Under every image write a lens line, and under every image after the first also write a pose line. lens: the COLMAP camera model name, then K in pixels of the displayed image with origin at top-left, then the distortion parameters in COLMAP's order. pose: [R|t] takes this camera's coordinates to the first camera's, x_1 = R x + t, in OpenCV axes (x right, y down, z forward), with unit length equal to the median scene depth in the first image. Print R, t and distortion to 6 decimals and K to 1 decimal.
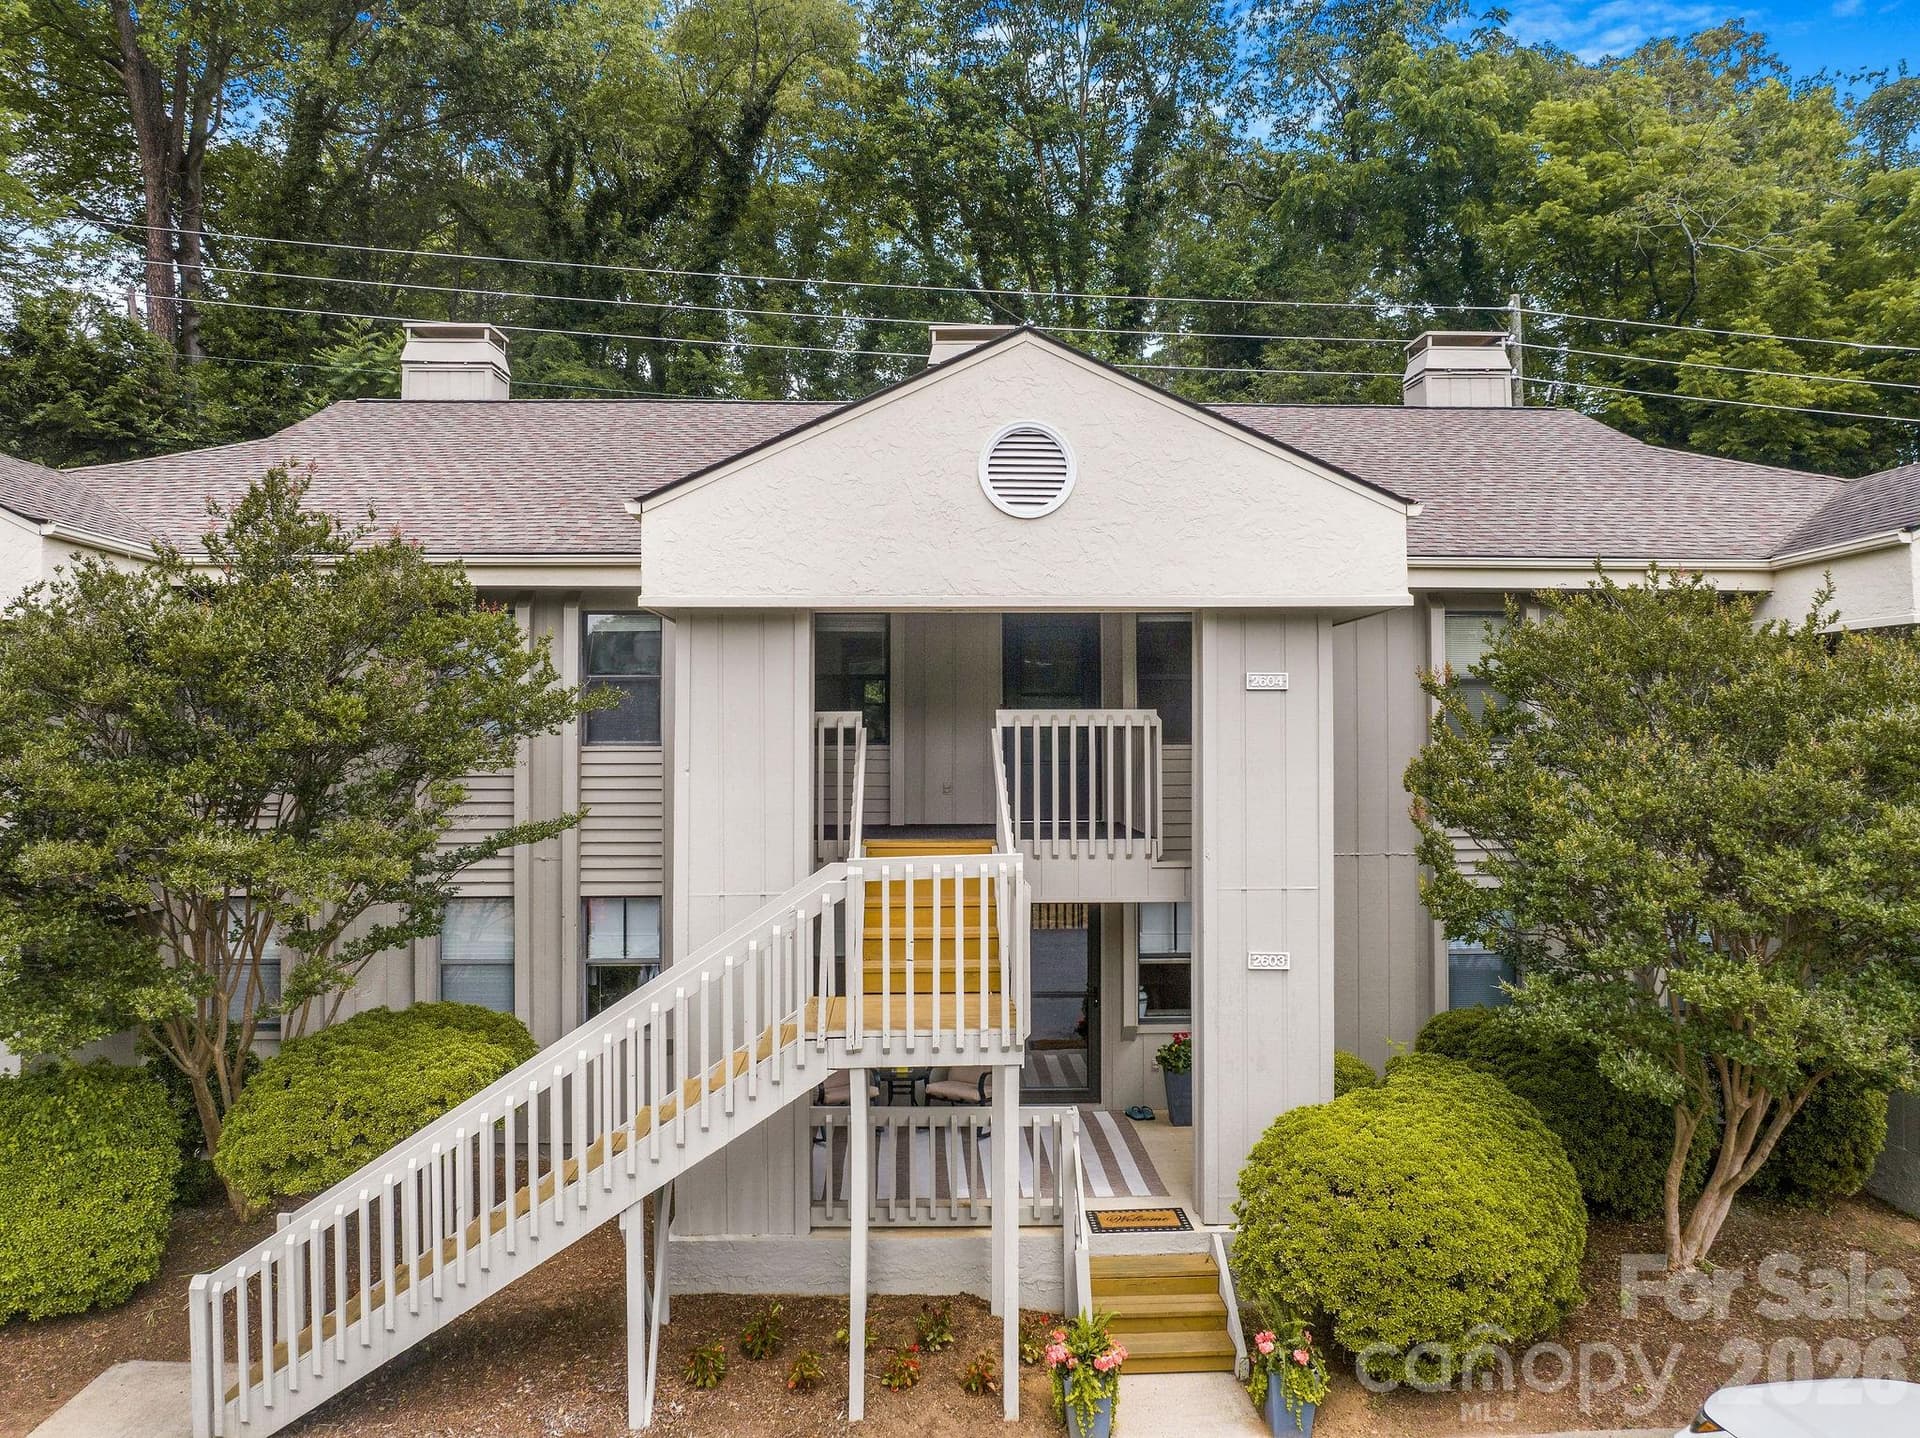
lens RADIAL K [[1389.5, 0, 960.0], [0, 1389.5, 719.0], [0, 0, 1]] dist [-0.029526, 0.001309]
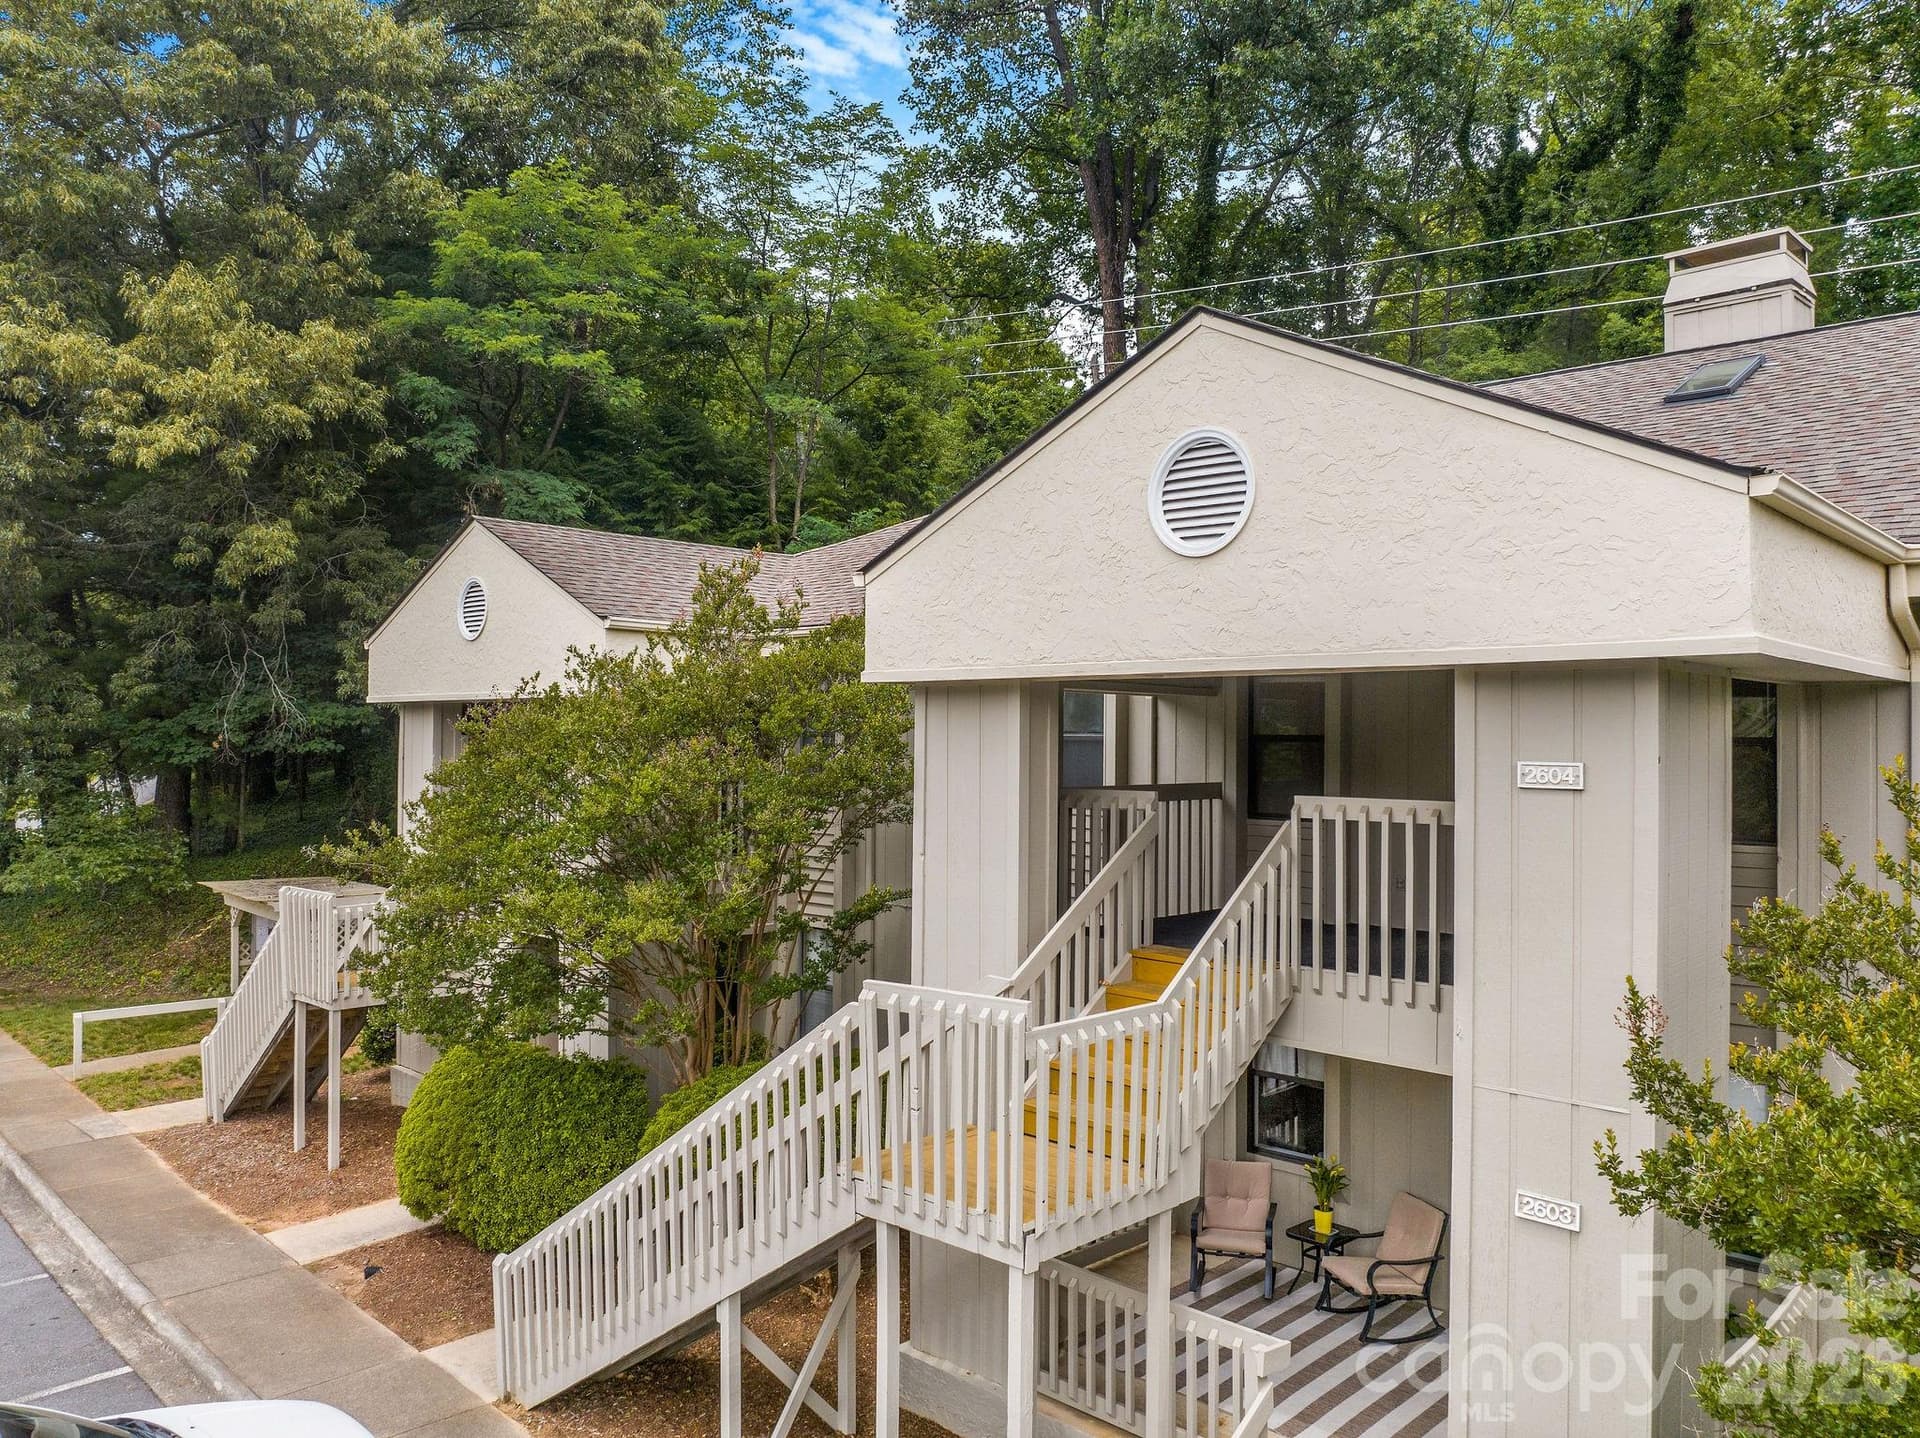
lens RADIAL K [[1389.5, 0, 960.0], [0, 1389.5, 719.0], [0, 0, 1]] dist [-0.029526, 0.001309]
pose [[0.696964, 0.000678, -0.717106, 0.503071], [0.003144, 0.999987, 0.004001, -0.058420], [0.717099, -0.005043, 0.696953, 0.370397]]
